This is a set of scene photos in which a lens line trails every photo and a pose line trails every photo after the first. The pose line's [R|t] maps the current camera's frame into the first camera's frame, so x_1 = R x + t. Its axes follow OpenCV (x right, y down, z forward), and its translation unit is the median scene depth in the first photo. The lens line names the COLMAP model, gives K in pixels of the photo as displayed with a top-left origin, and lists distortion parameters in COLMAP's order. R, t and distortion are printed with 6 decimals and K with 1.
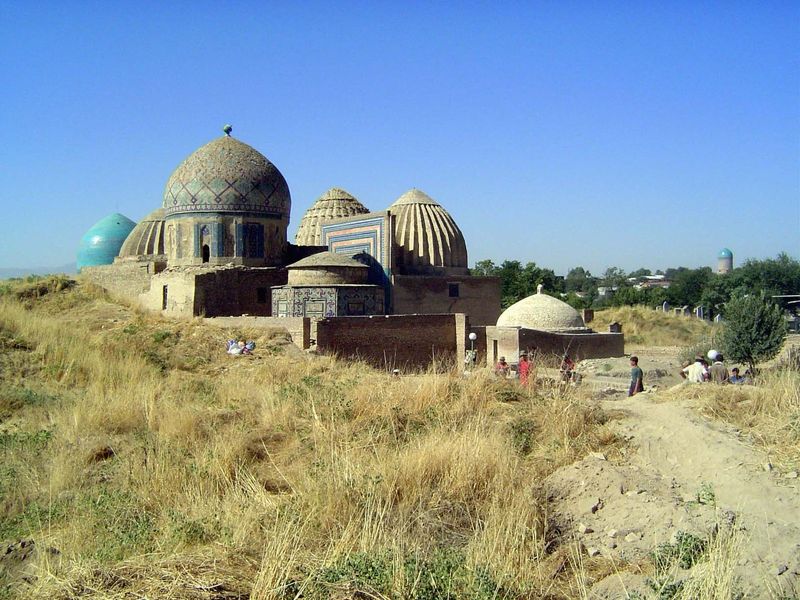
lens RADIAL K [[951.6, 0, 400.1], [0, 951.6, 300.5], [0, 0, 1]] dist [-0.110978, 0.000000]
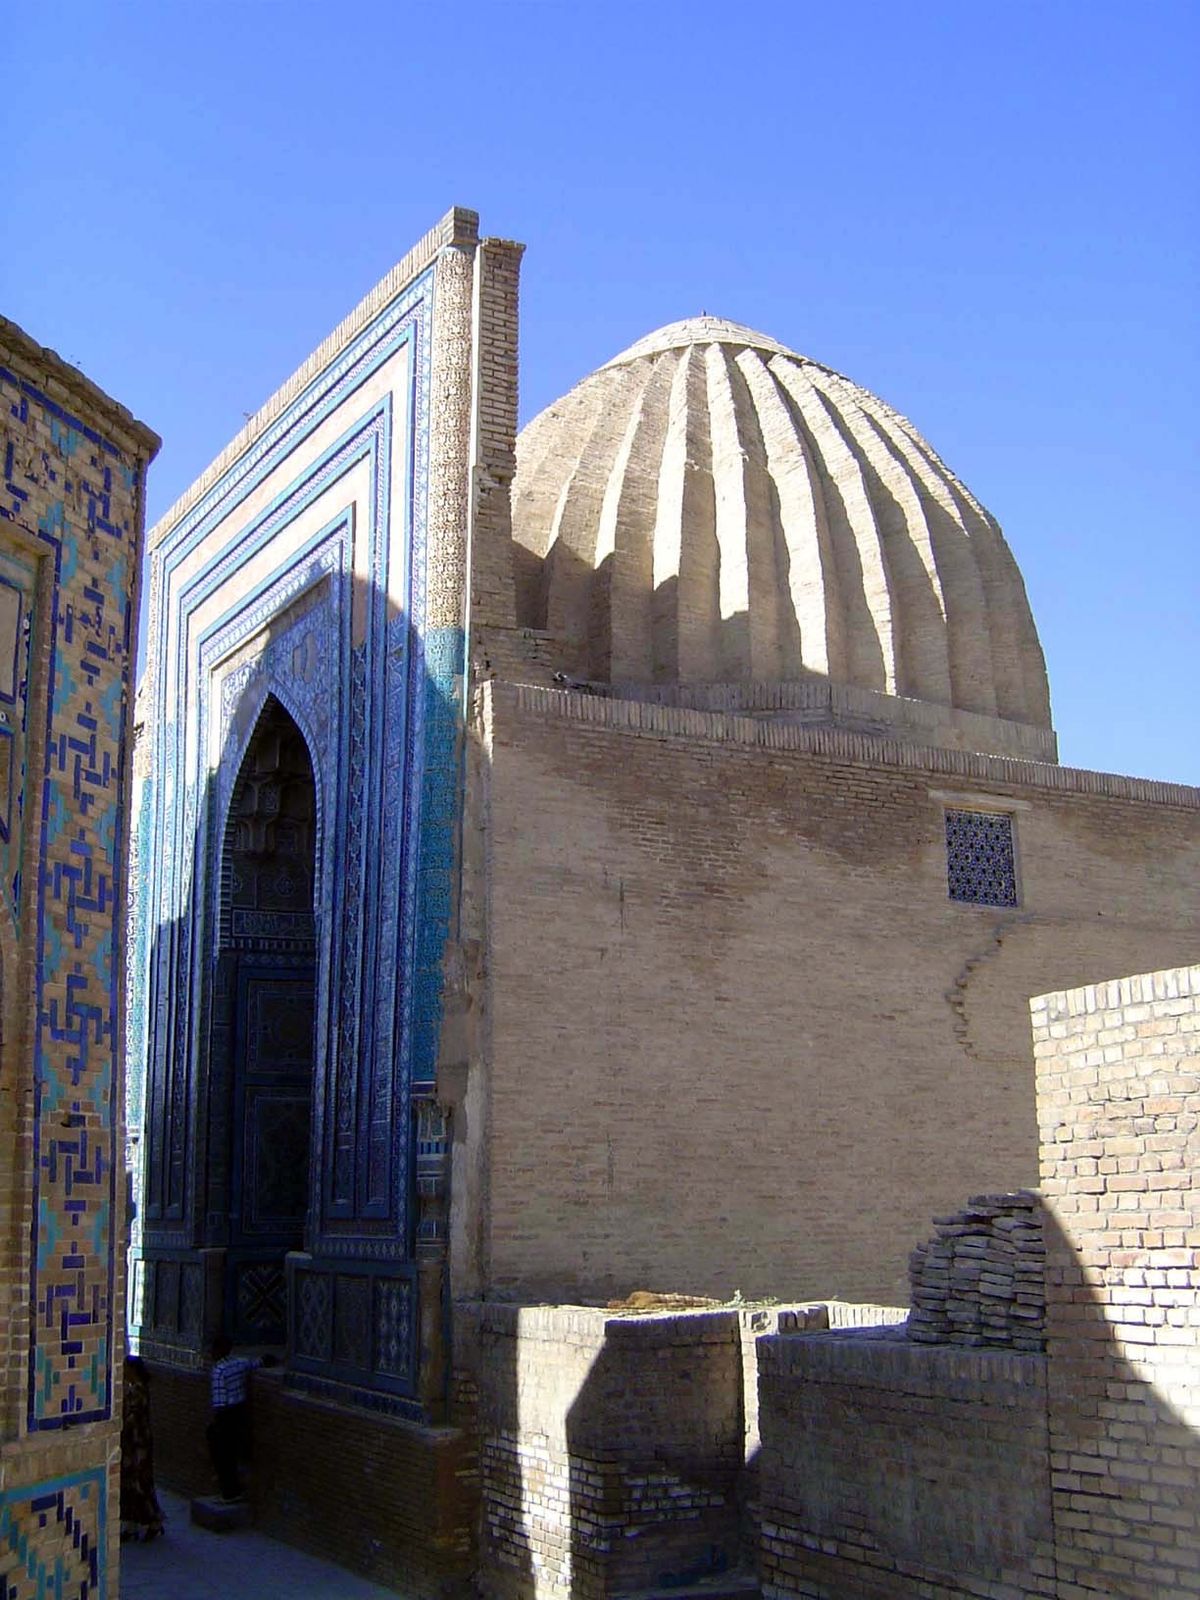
lens RADIAL K [[1837.4, 0, 611.4], [0, 1837.4, 806.0], [0, 0, 1]] dist [-0.128576, 0.000000]
pose [[0.995482, -0.022627, -0.092217, 0.032325], [0.002394, 0.976865, -0.213845, 0.043220], [0.094922, 0.212658, 0.972505, 0.852476]]
